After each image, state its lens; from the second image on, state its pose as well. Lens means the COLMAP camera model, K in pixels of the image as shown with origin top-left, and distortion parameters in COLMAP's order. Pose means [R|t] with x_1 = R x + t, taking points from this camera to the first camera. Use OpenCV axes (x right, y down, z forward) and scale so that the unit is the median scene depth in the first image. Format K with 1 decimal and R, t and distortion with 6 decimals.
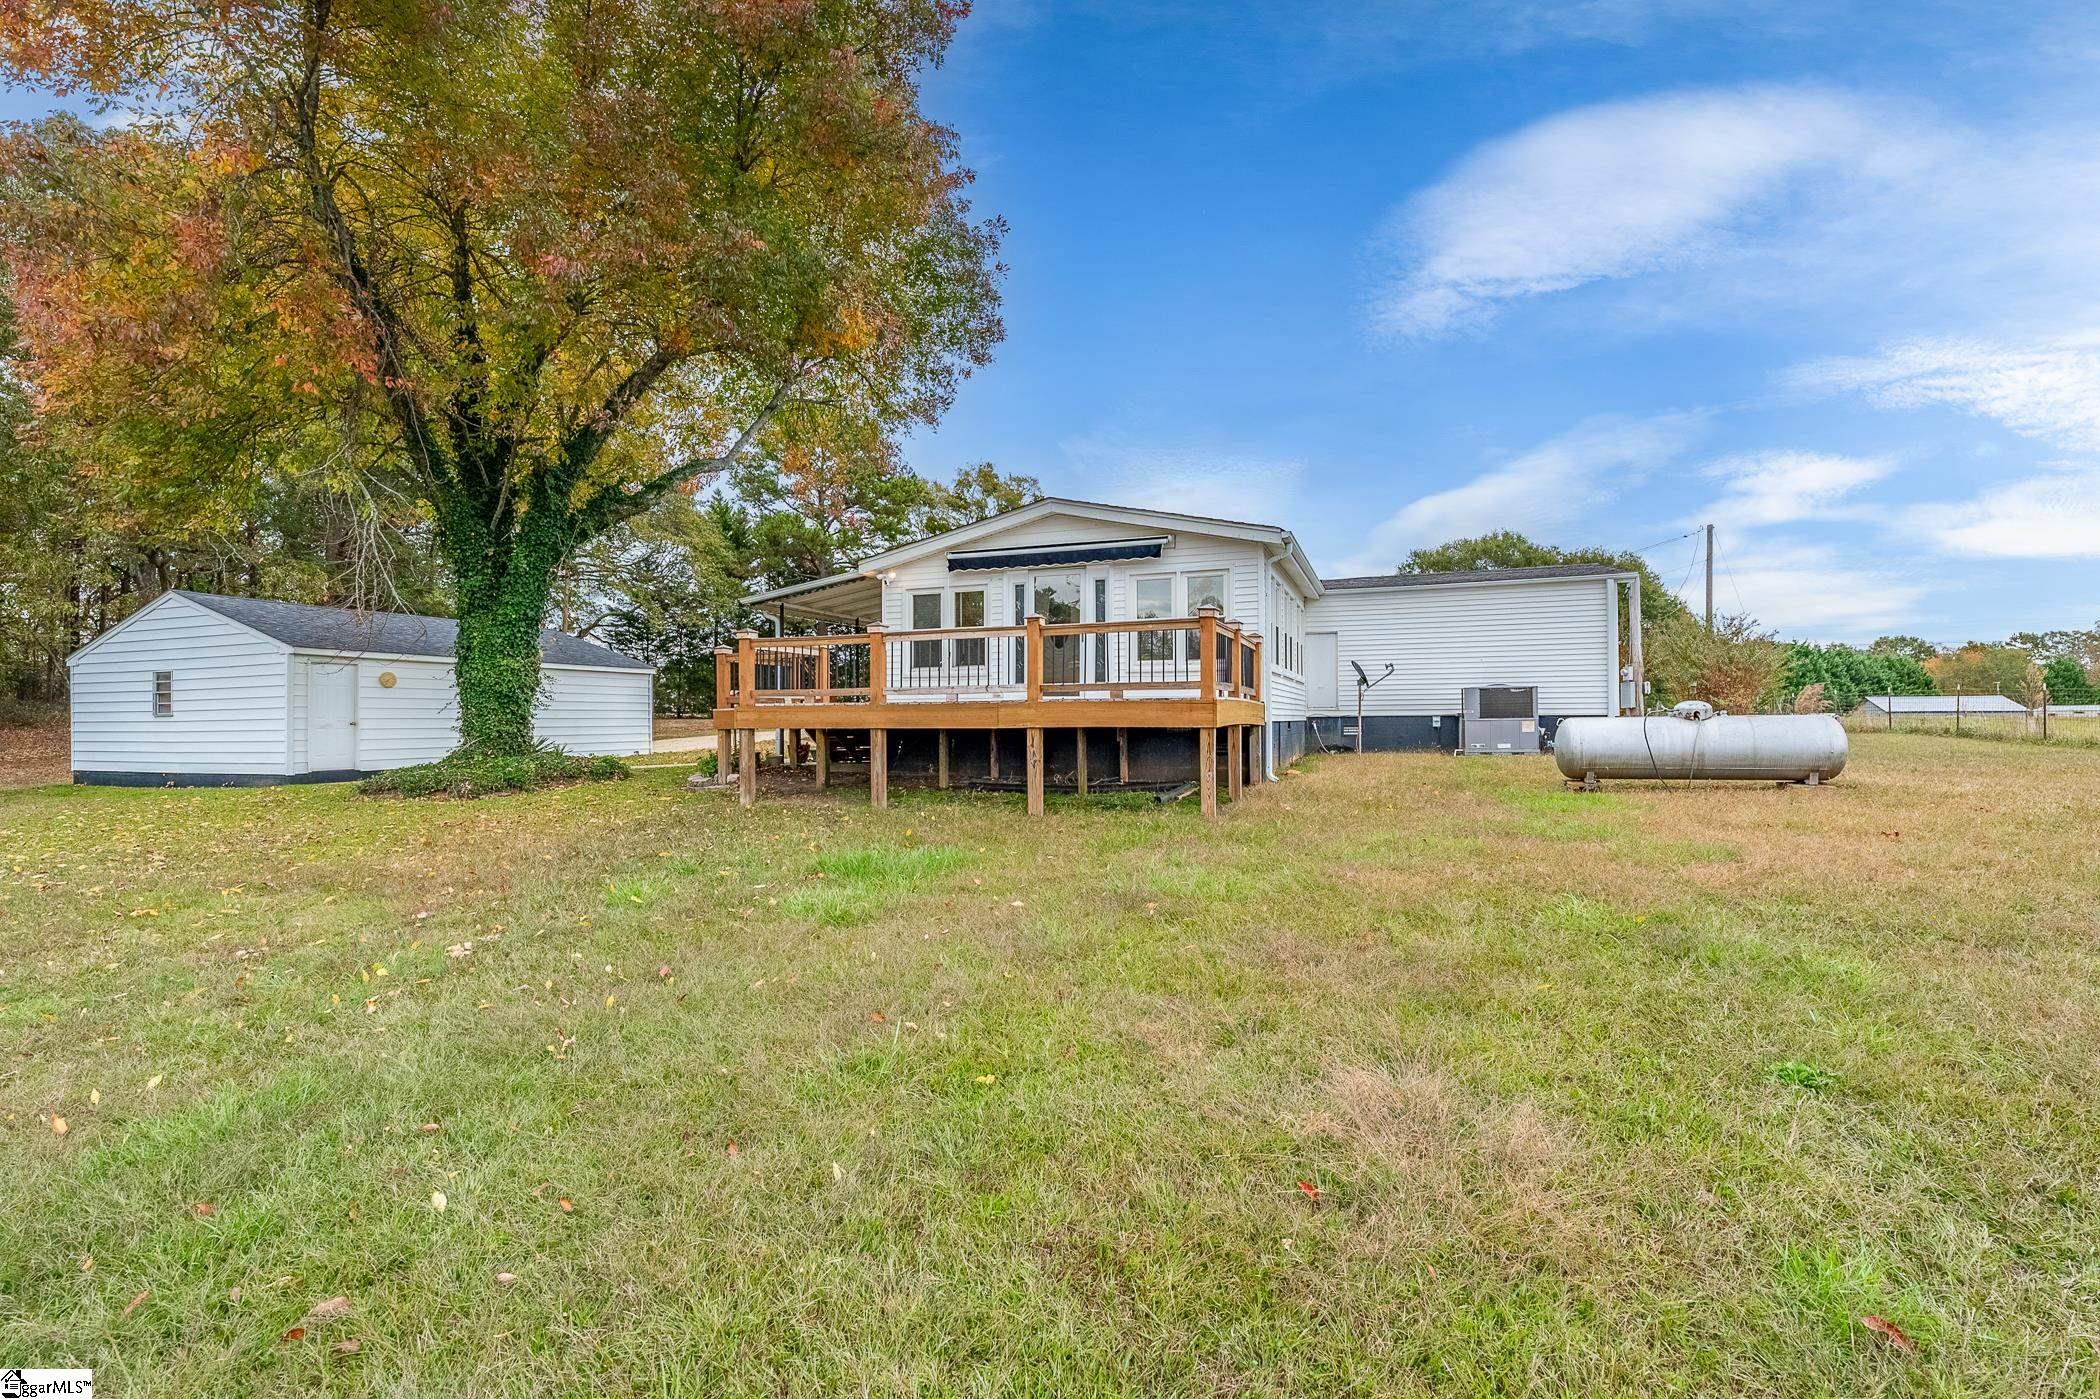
lens RADIAL K [[914.0, 0, 1039.7], [0, 914.0, 701.7], [0, 0, 1]] dist [0.000118, -0.000321]
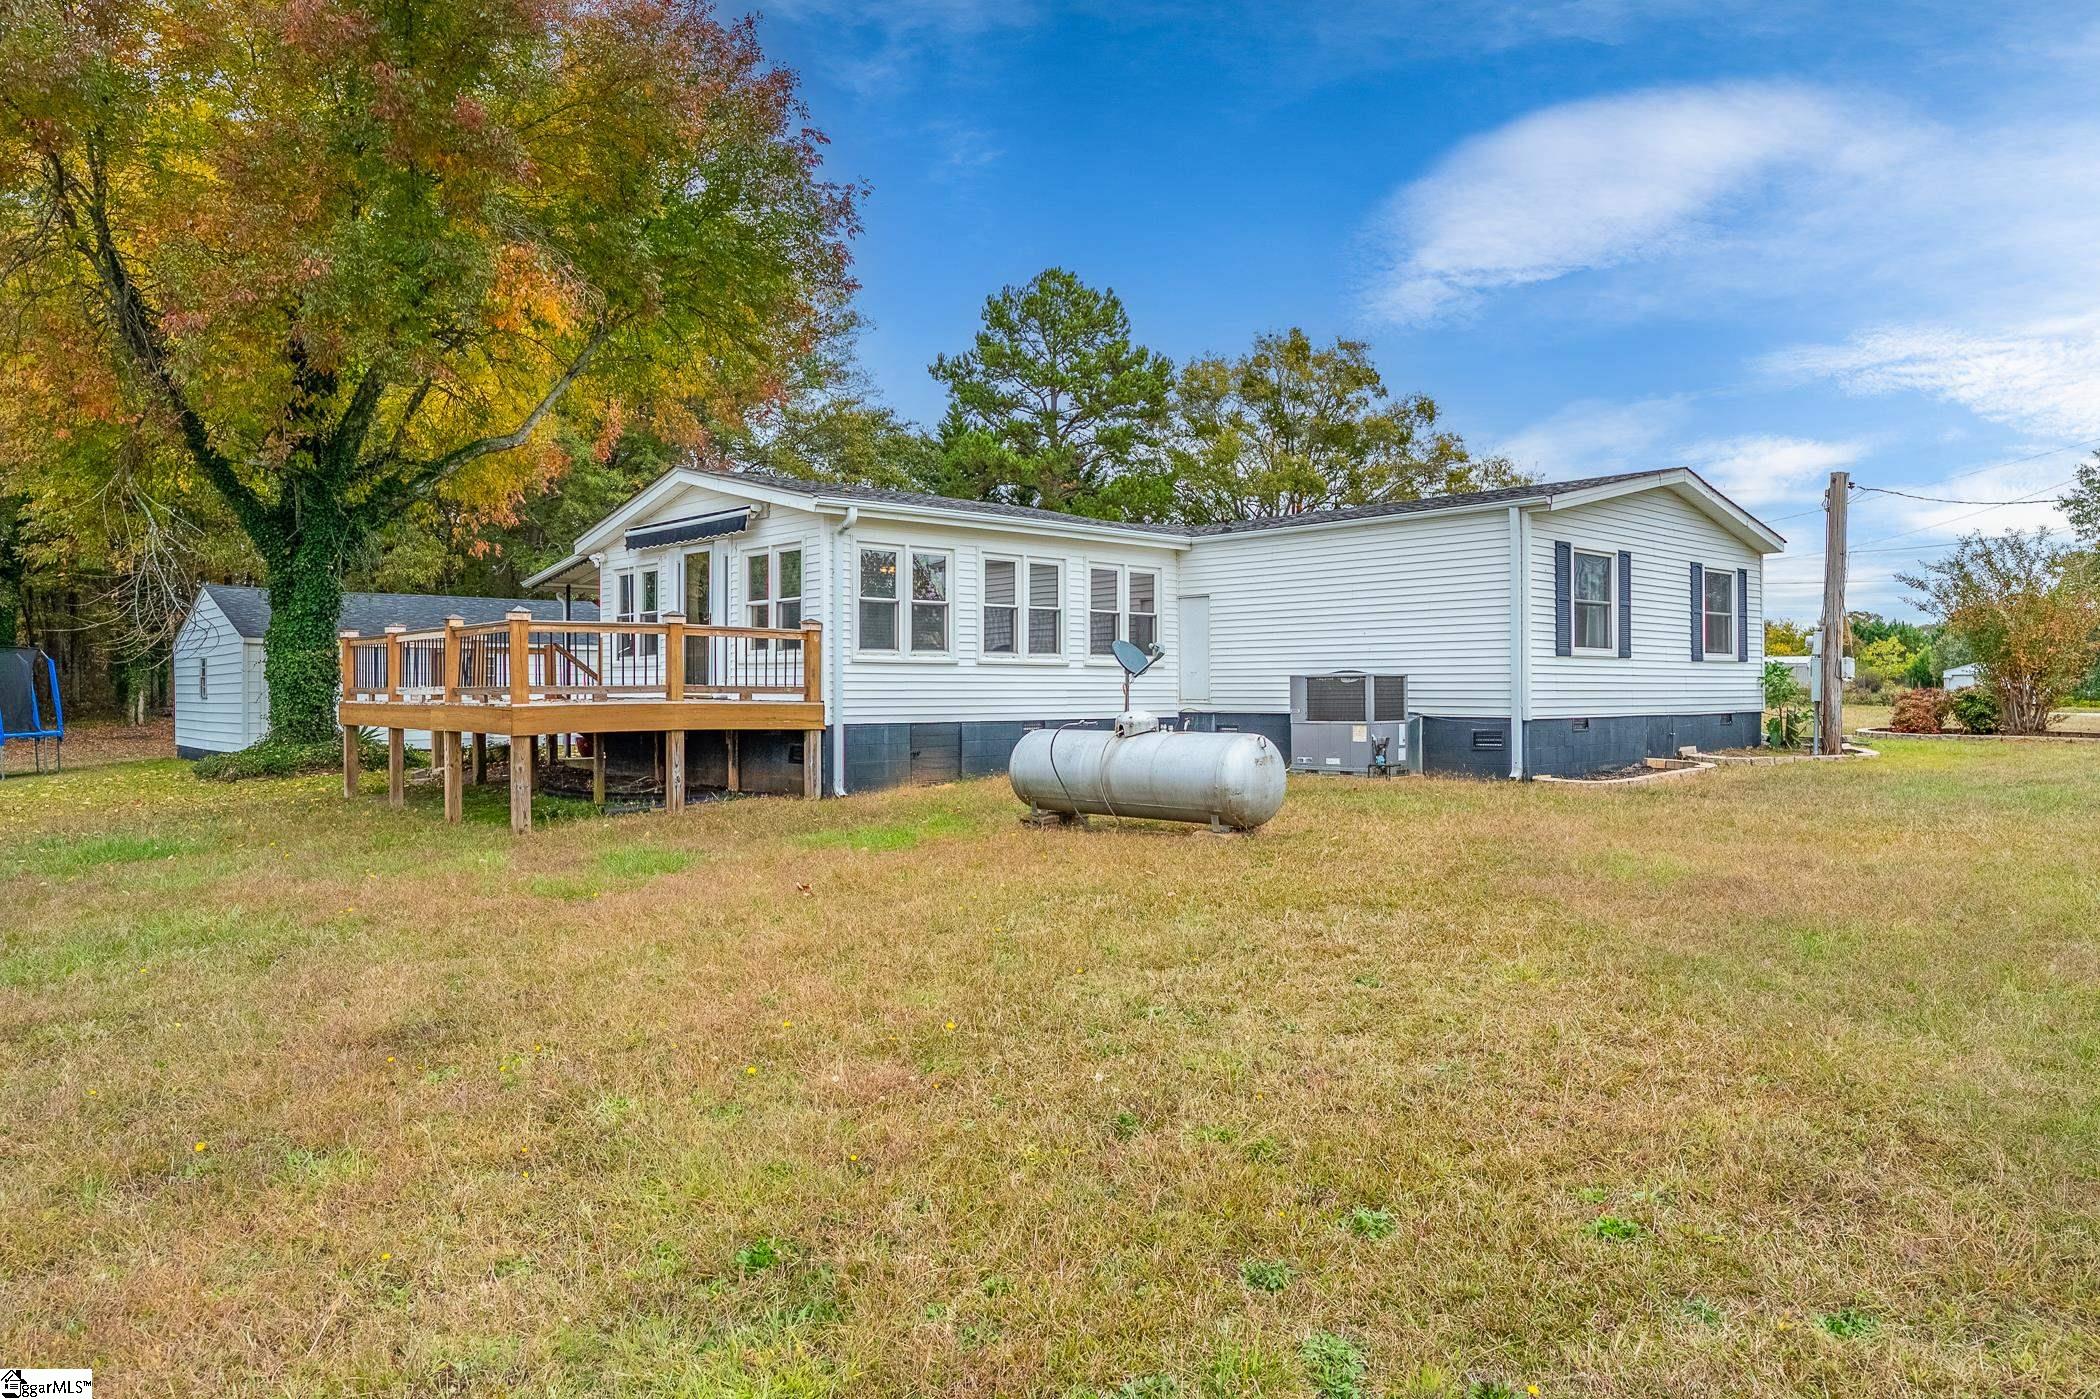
lens RADIAL K [[1340.1, 0, 1050.7], [0, 1340.1, 697.7], [0, 0, 1]] dist [-0.004031, -0.000599]
pose [[0.899406, 0.008087, -0.437040, 0.854901], [0.003552, 0.999661, 0.025806, -0.030373], [0.437101, -0.024763, 0.899072, -0.006779]]
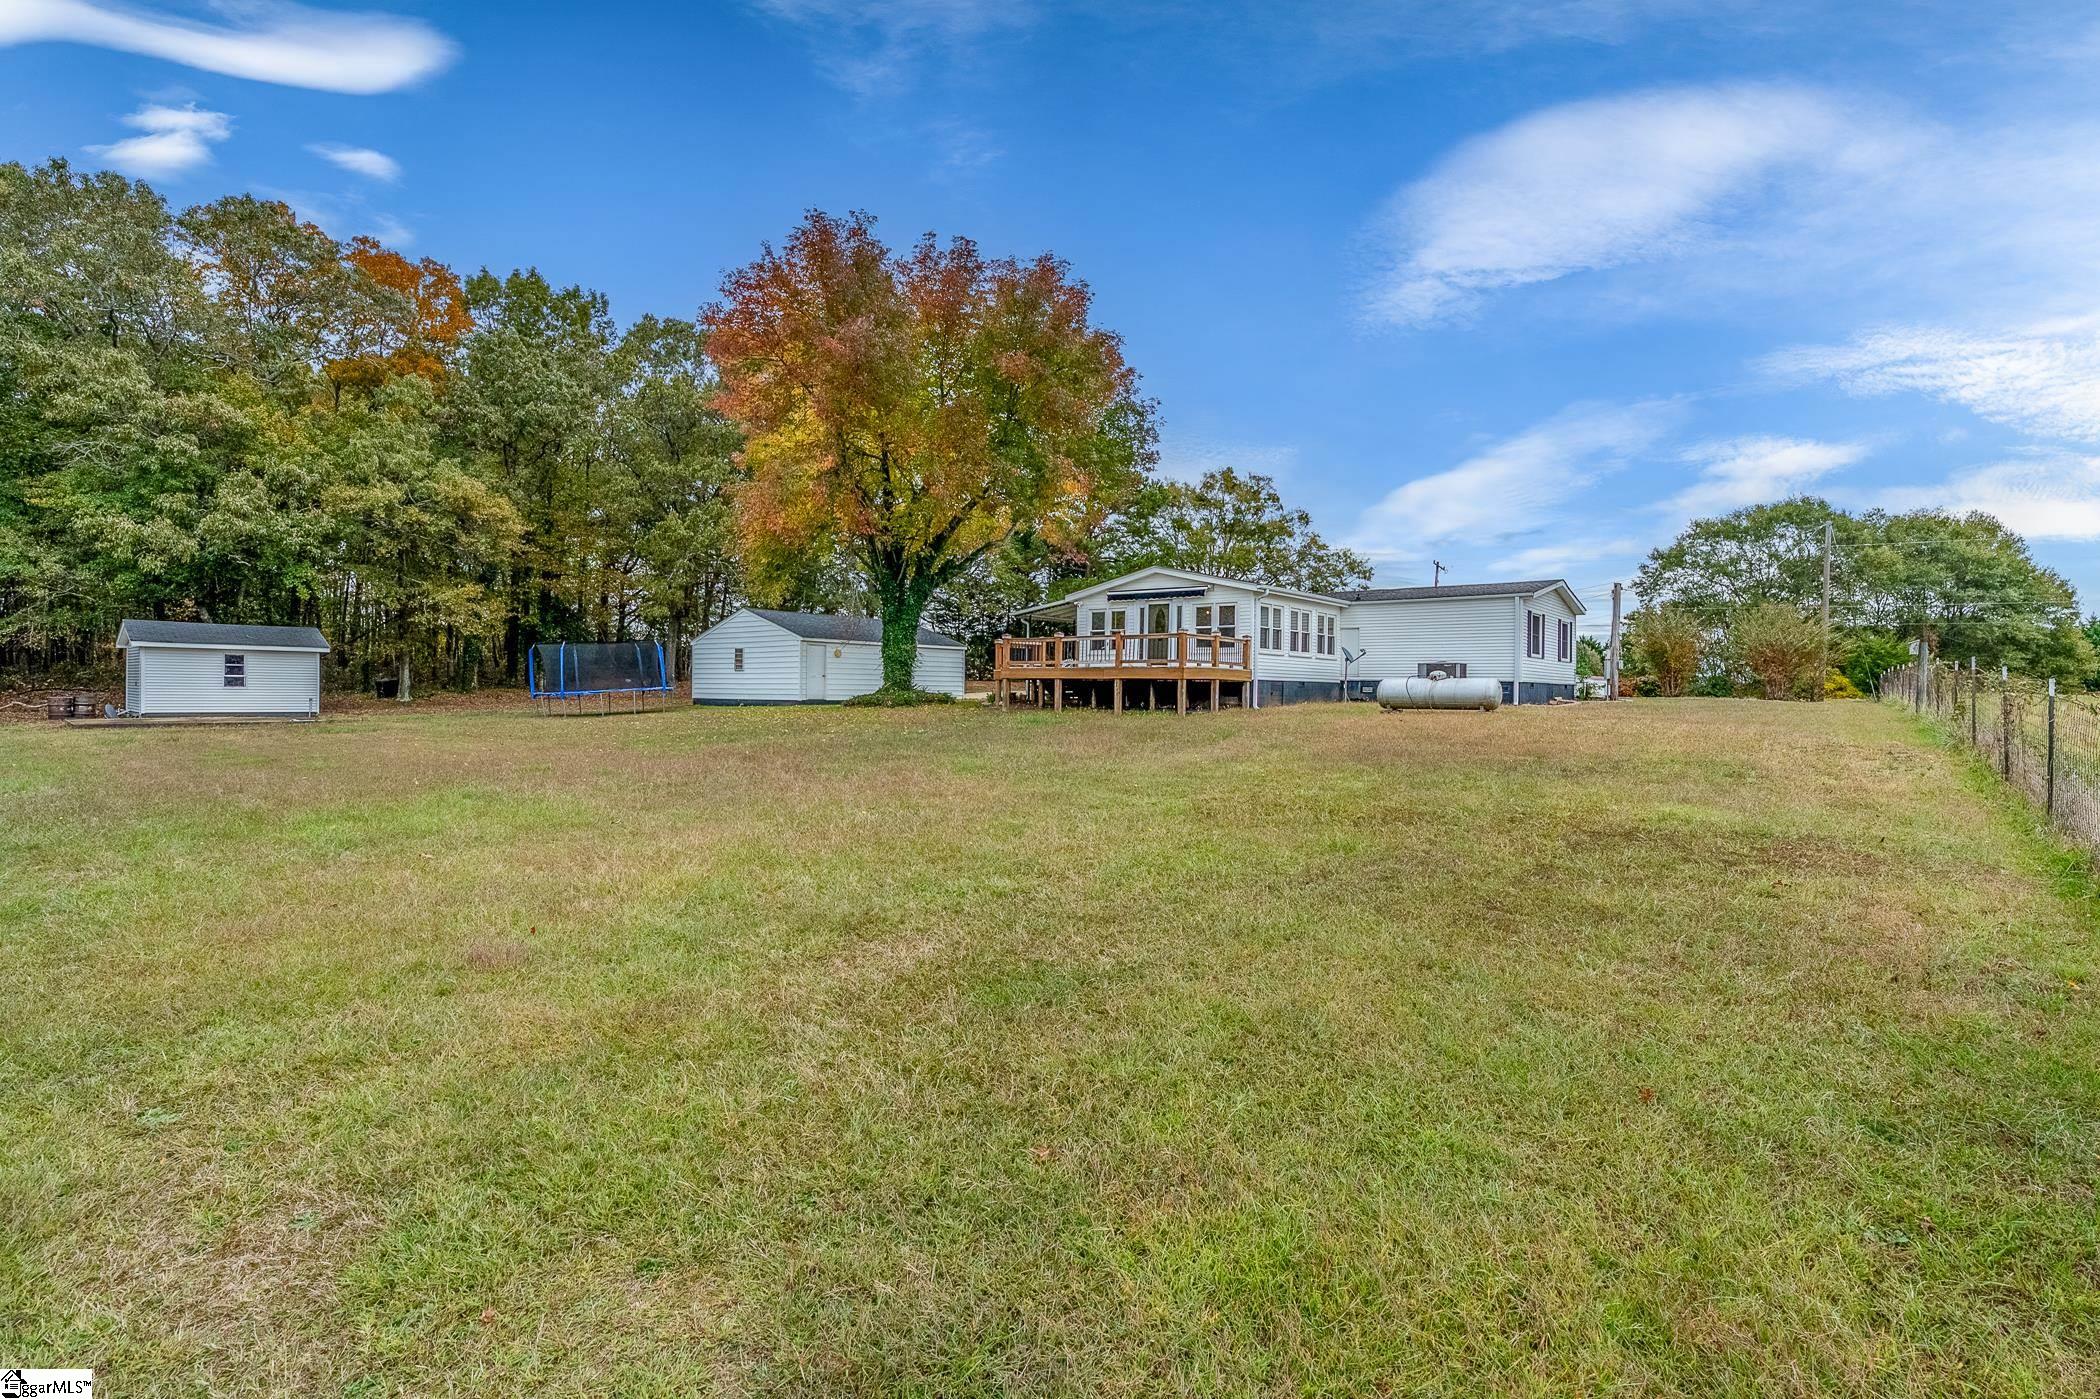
lens RADIAL K [[980.1, 0, 1048.7], [0, 980.1, 687.8], [0, 0, 1]] dist [-0.001888, 0.001283]
pose [[0.952803, 0.018734, -0.303012, 0.420707], [-0.013588, 0.999726, 0.019083, 0.004781], [0.303286, -0.014065, 0.952796, -1.045290]]
